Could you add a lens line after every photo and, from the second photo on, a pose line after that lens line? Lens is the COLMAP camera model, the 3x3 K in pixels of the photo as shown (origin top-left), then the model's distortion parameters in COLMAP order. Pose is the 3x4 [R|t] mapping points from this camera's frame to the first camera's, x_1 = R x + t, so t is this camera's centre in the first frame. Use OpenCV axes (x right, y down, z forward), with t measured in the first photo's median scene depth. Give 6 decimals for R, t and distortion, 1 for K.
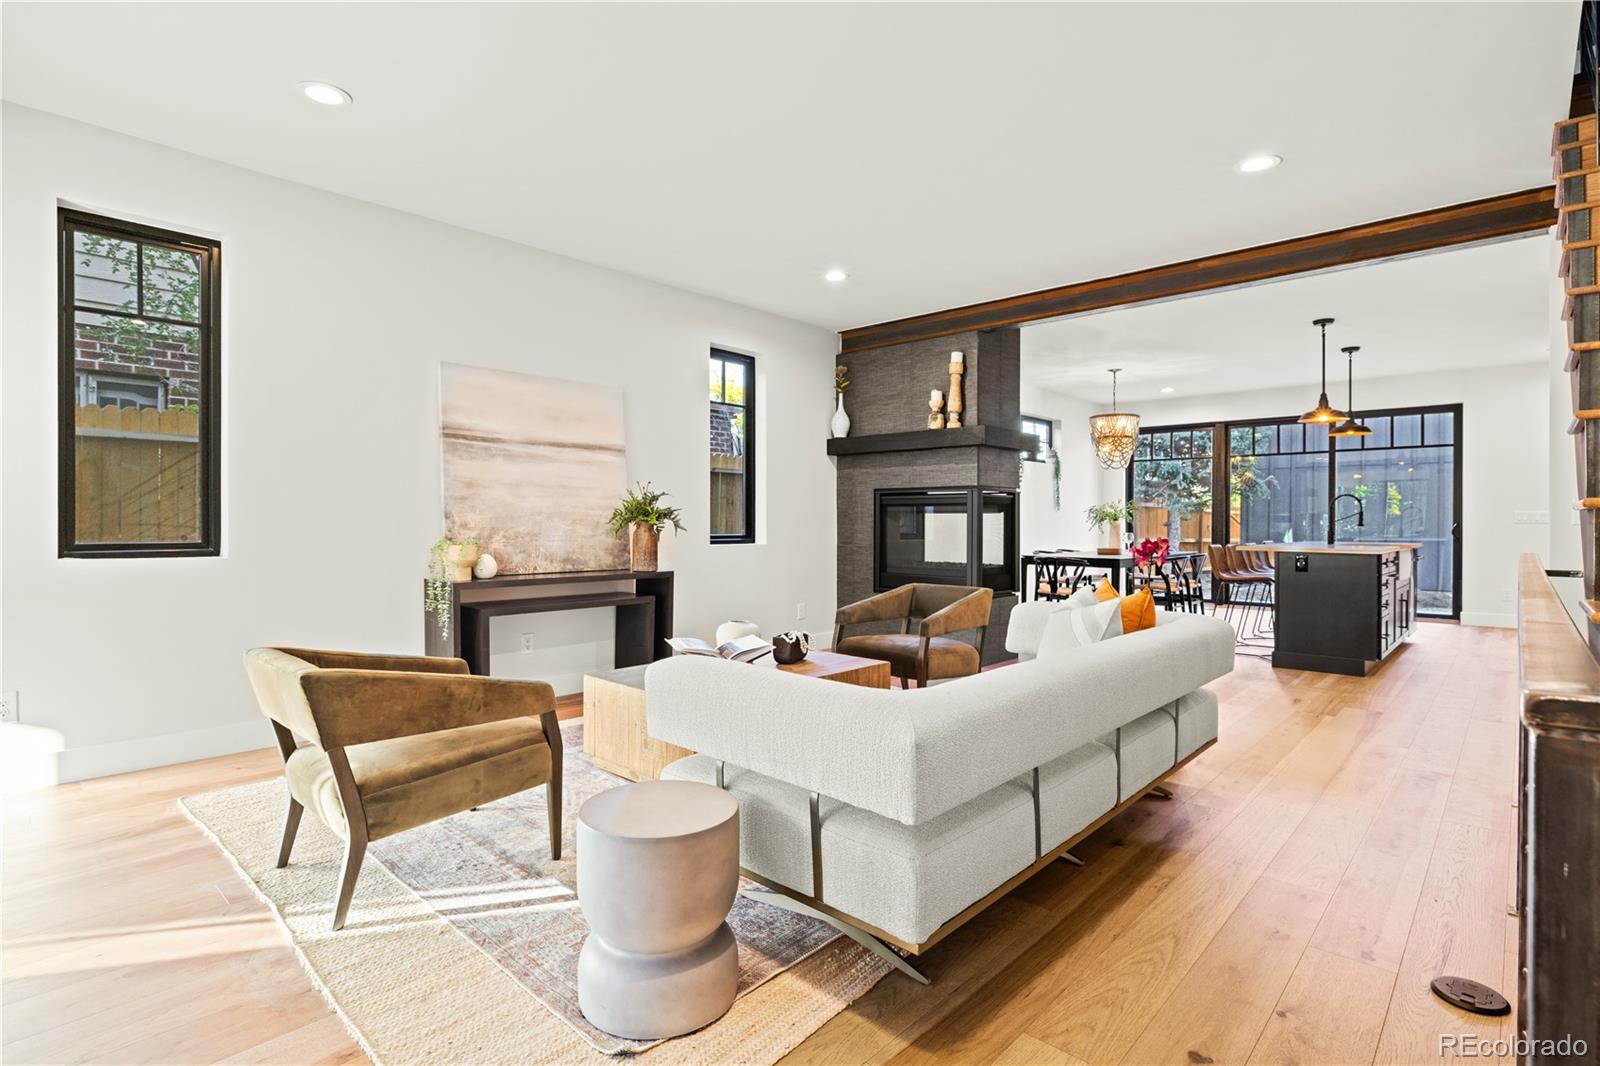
lens RADIAL K [[771.4, 0, 800.0], [0, 771.4, 533.0], [0, 0, 1]] dist [0.001096, 0.000138]
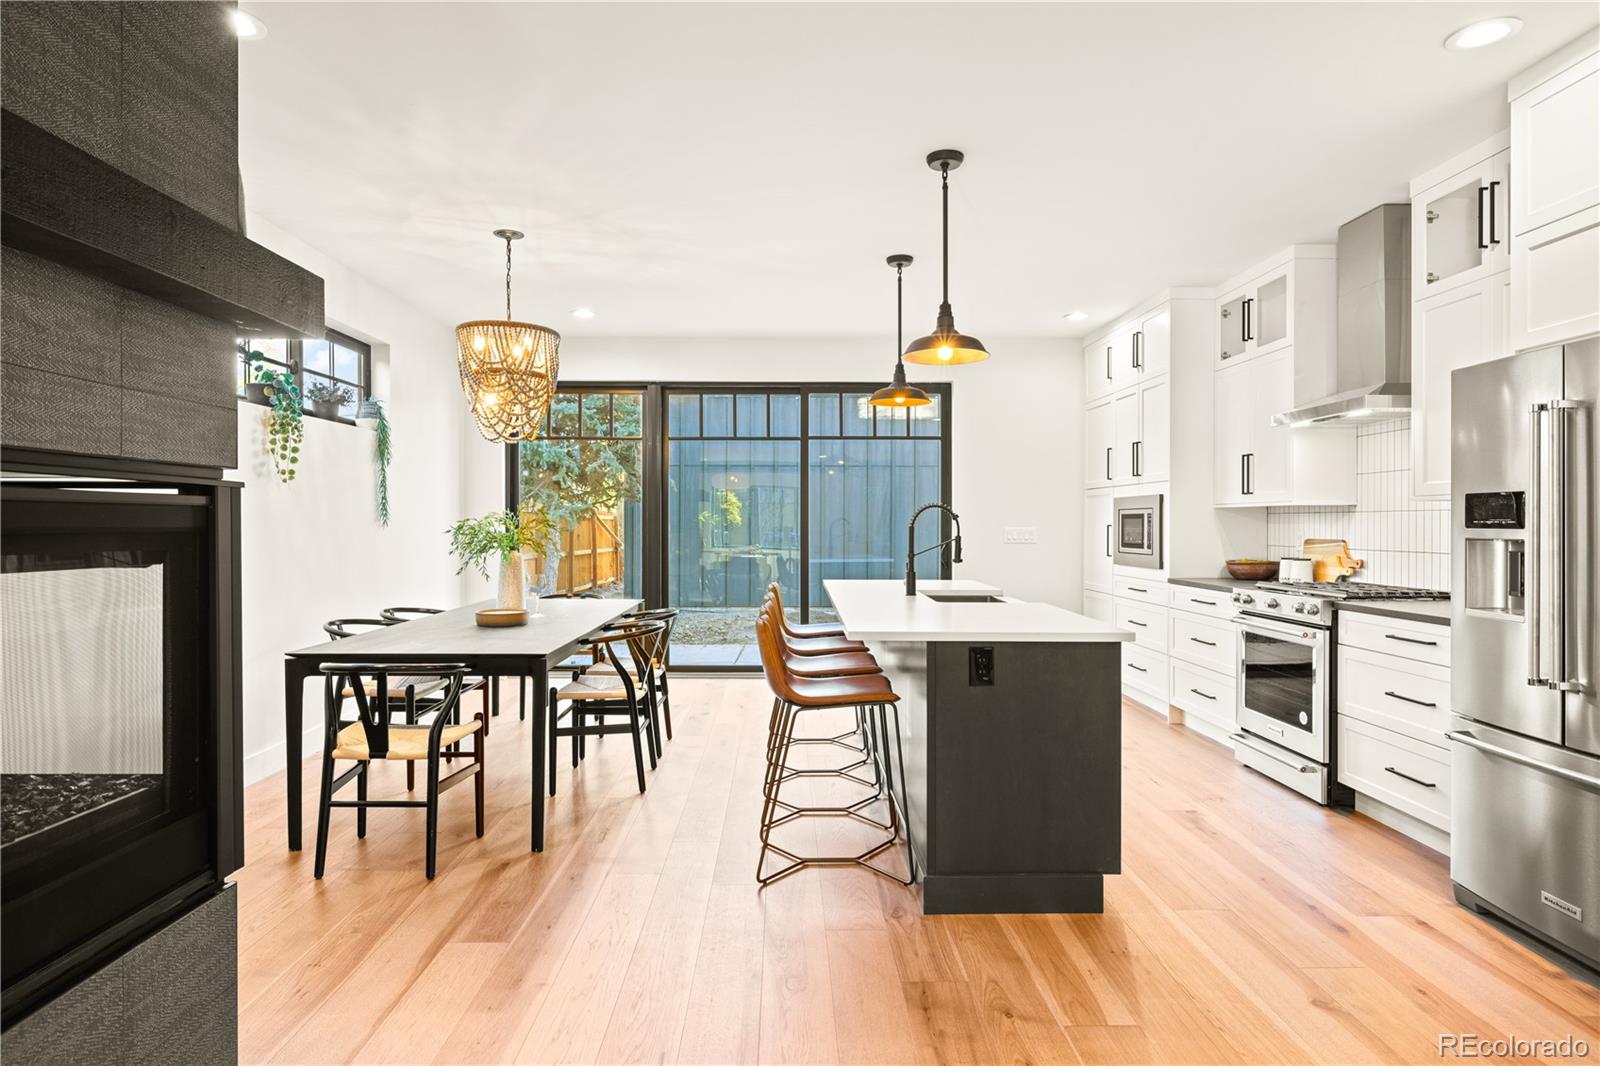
lens RADIAL K [[852.2, 0, 798.9], [0, 852.2, 517.6], [0, 0, 1]] dist [-0.001117, 0.000056]
pose [[0.710138, 0.000676, 0.704062, 0.162632], [0.013663, 0.999798, -0.014740, -0.025795], [-0.703930, 0.020087, 0.709985, 0.497646]]
